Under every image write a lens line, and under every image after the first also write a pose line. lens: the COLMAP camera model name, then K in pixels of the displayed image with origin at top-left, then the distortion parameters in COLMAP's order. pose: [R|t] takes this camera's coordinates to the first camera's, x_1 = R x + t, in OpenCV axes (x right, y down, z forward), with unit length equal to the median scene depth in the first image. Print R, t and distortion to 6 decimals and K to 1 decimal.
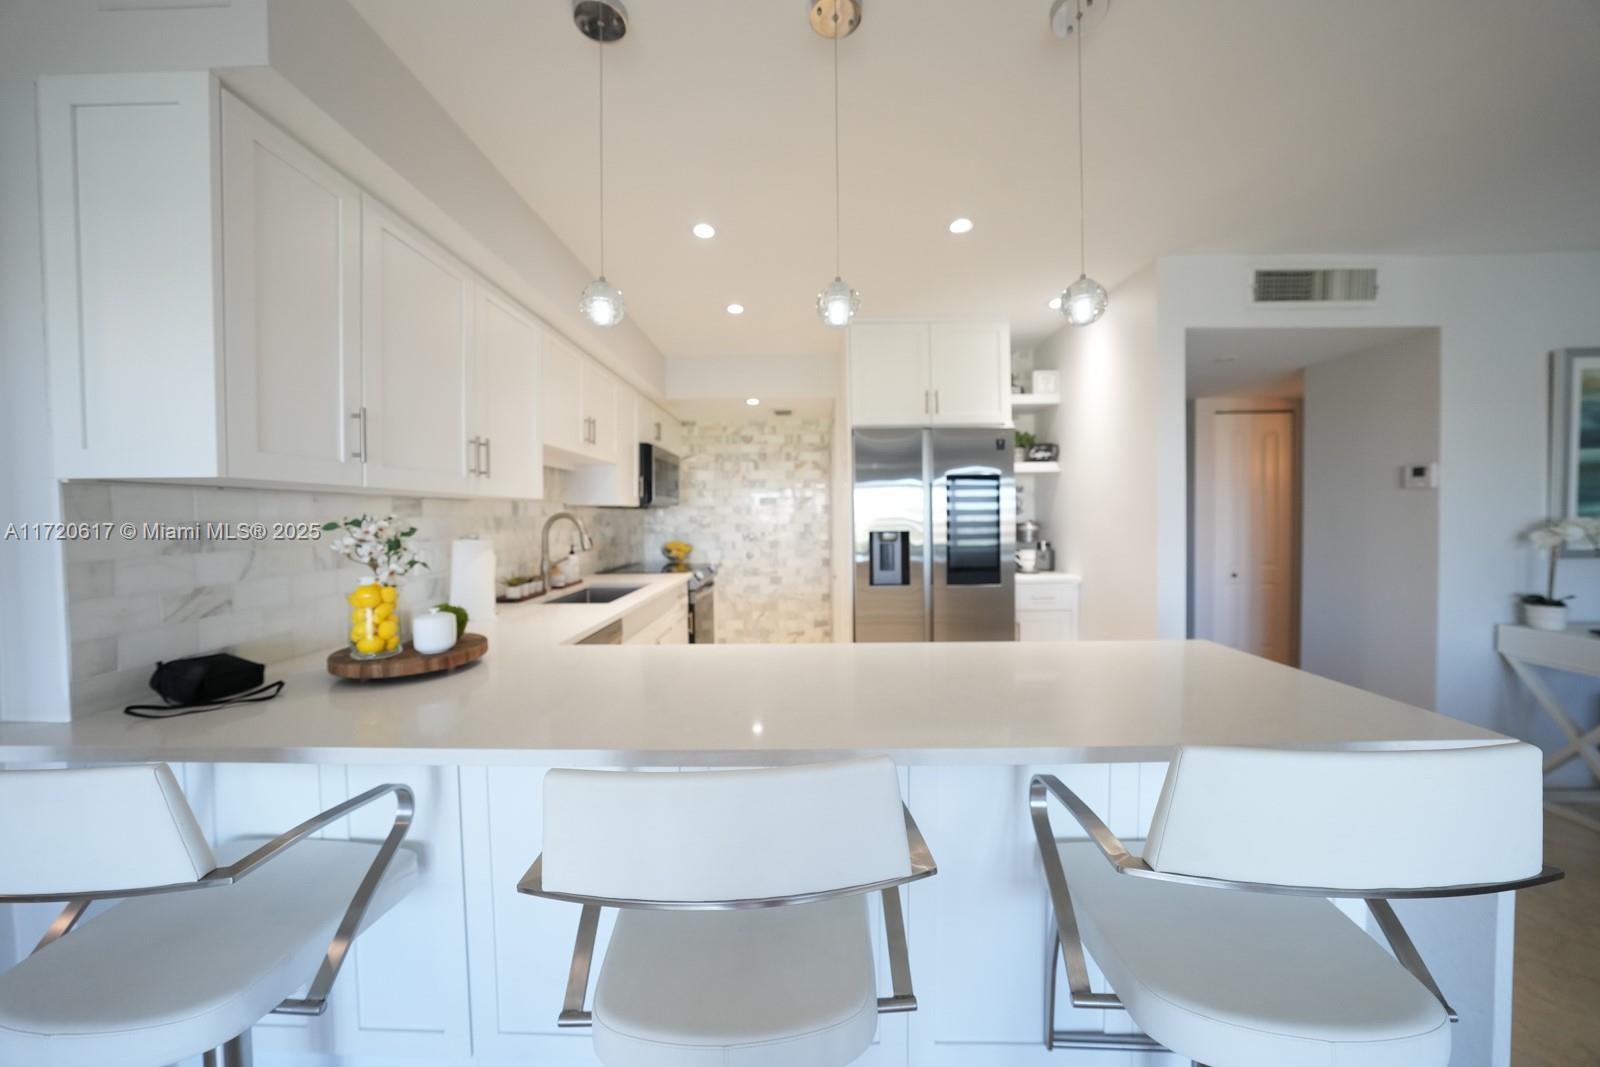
lens RADIAL K [[550.3, 0, 799.6], [0, 550.3, 527.9], [0, 0, 1]] dist [-0.032802, 0.007819]
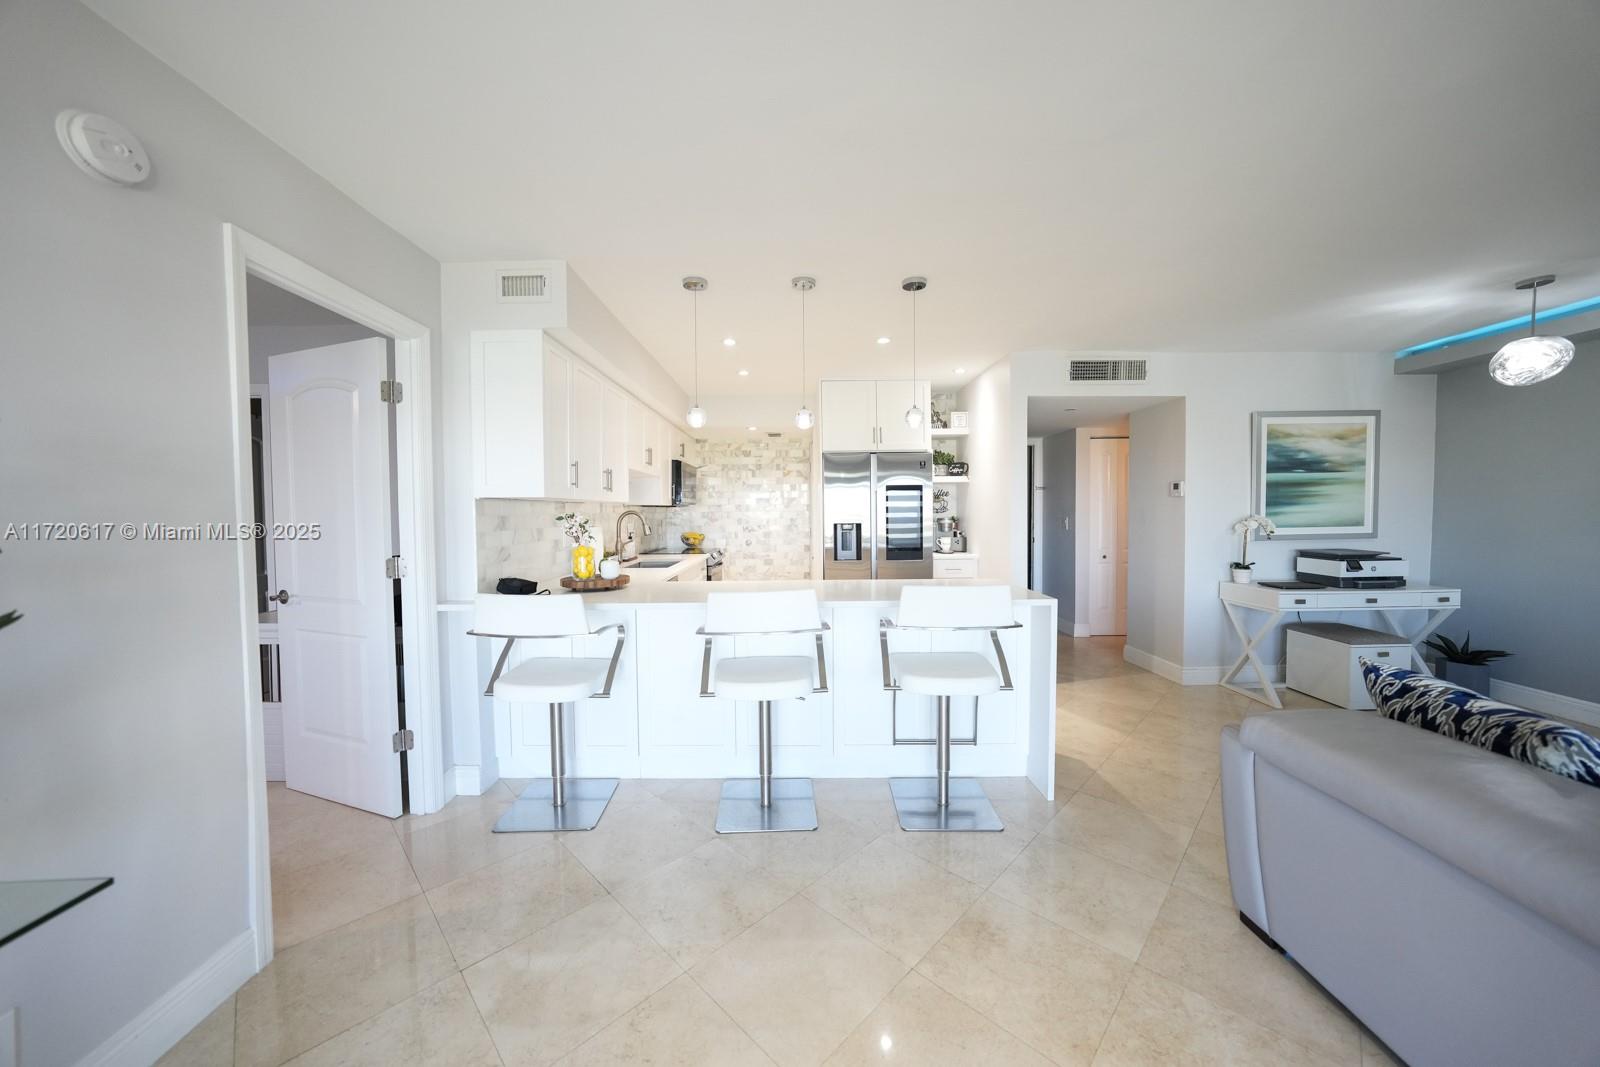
lens RADIAL K [[550.3, 0, 799.6], [0, 550.3, 527.9], [0, 0, 1]] dist [-0.032802, 0.007819]
pose [[0.999745, 0.001986, 0.022474, 0.001186], [-0.002166, 0.999966, 0.008008, 0.005726], [-0.022458, -0.008054, 0.999715, -0.426467]]
